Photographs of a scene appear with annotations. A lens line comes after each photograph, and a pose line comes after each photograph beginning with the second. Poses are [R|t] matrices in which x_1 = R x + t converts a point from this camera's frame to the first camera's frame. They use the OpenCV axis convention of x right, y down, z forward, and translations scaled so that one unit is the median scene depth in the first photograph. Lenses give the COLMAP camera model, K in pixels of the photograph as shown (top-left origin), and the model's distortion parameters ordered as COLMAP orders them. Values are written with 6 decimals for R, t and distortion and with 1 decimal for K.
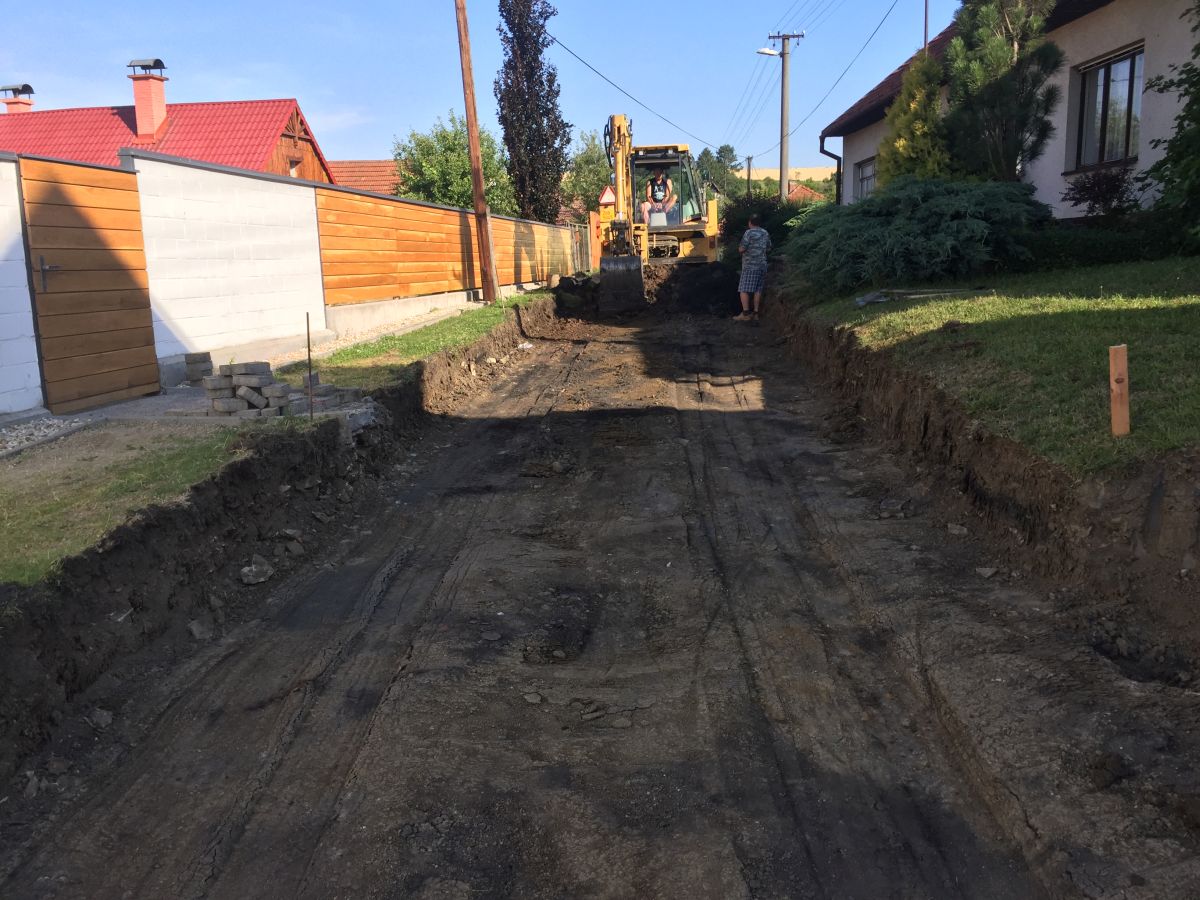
lens RADIAL K [[1016.3, 0, 605.0], [0, 1016.3, 443.8], [0, 0, 1]] dist [0.079999, -0.103758]
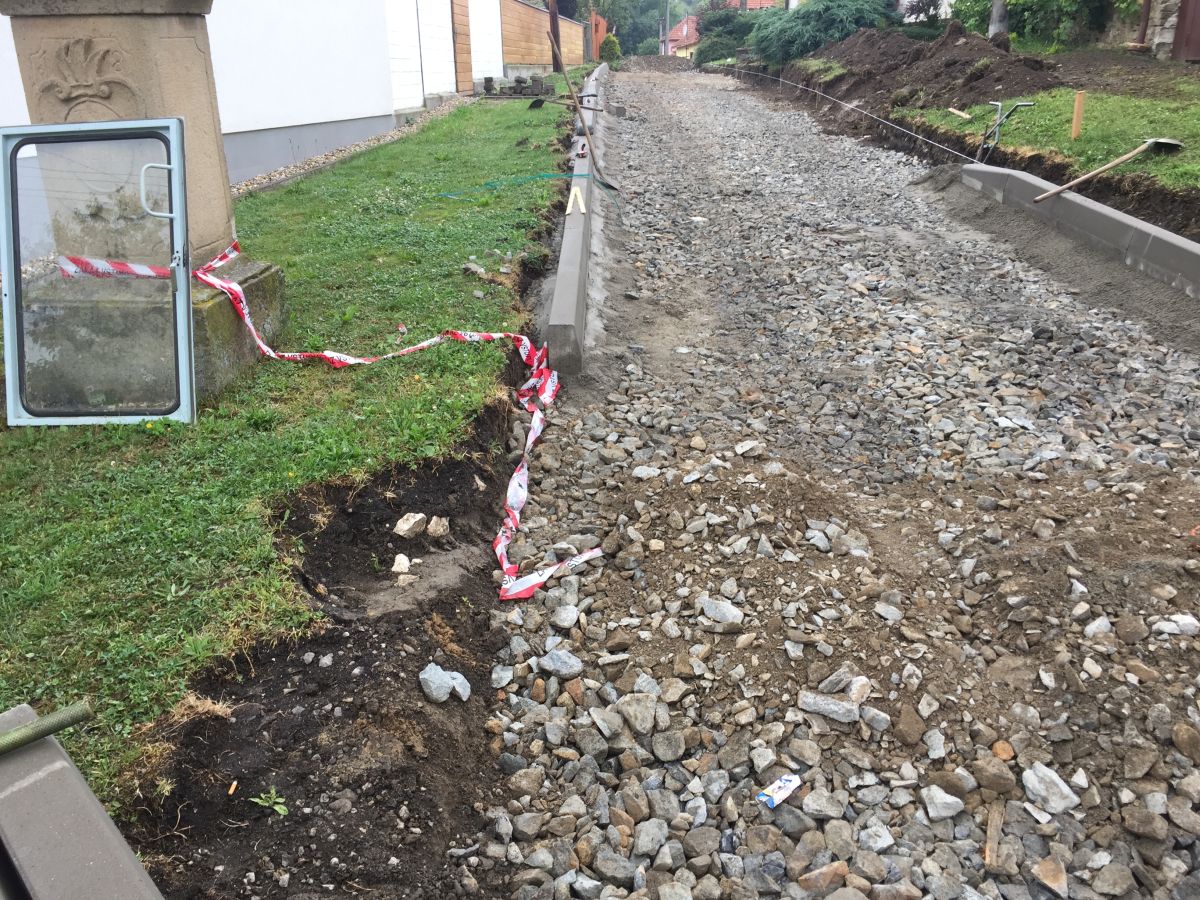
lens RADIAL K [[1016.3, 0, 604.2], [0, 1016.3, 445.9], [0, 0, 1]] dist [0.079999, -0.103758]
pose [[0.998565, -0.003404, 0.053450, -0.085878], [-0.005979, 0.984657, 0.174400, 0.098760], [-0.053224, -0.174469, 0.983223, -0.423924]]
